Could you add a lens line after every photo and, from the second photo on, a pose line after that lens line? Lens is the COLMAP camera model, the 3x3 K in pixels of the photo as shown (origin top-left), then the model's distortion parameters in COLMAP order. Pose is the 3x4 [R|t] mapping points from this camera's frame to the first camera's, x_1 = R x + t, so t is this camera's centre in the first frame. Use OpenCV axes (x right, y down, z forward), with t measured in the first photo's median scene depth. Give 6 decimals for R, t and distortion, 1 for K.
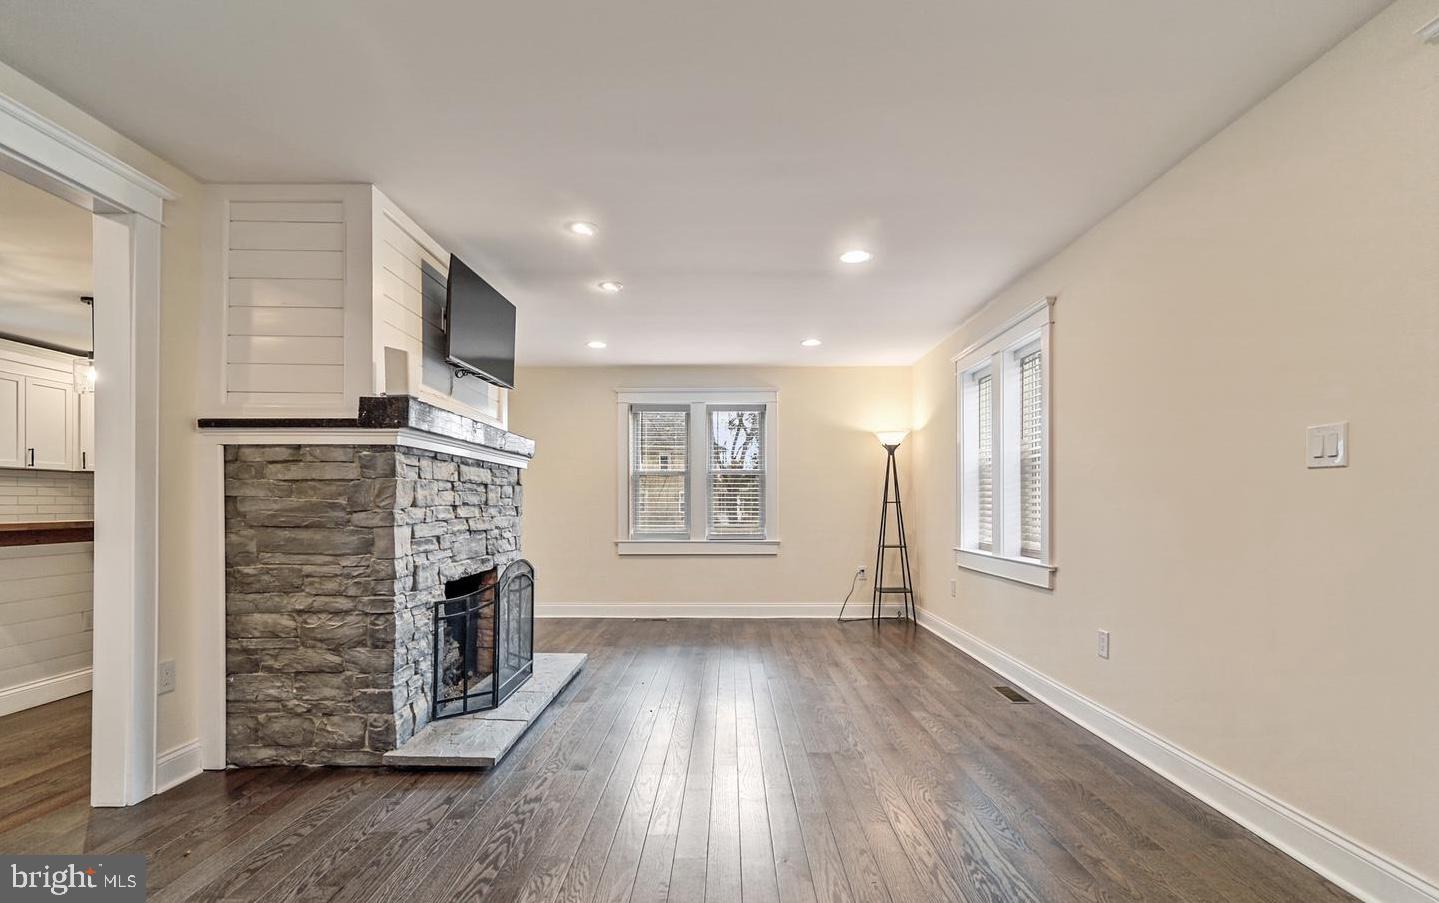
lens RADIAL K [[675.0, 0, 732.3], [0, 675.0, 505.3], [0, 0, 1]] dist [0.017491, -0.002295]
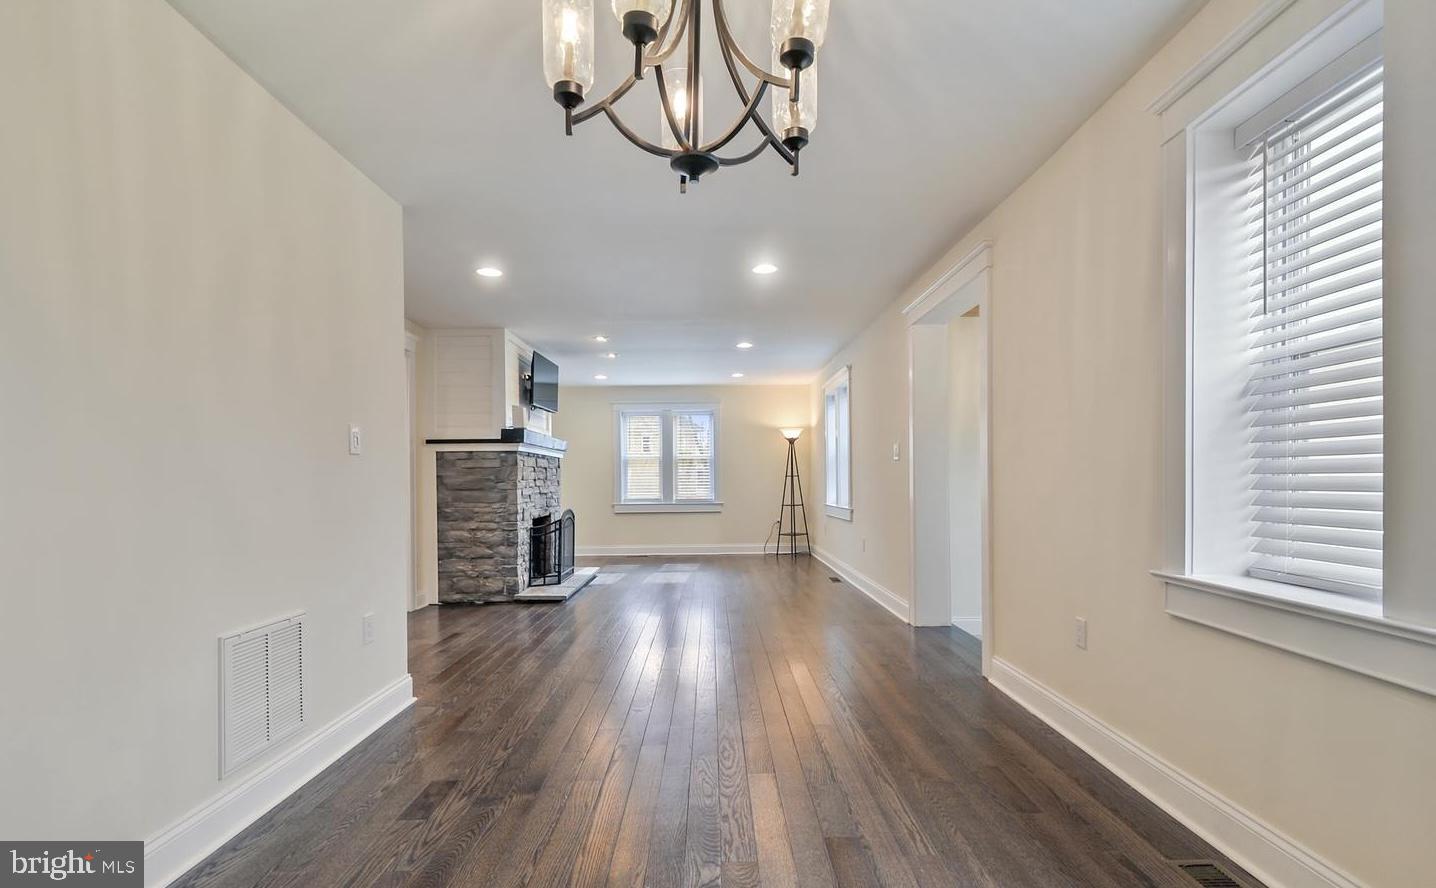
lens RADIAL K [[673.6, 0, 738.9], [0, 673.6, 481.2], [0, 0, 1]] dist [0.017491, -0.002295]
pose [[0.999245, -0.010392, 0.037430, 0.117953], [0.010399, 0.999946, 0.000034, 0.013415], [-0.037428, 0.000355, 0.999299, -1.136591]]
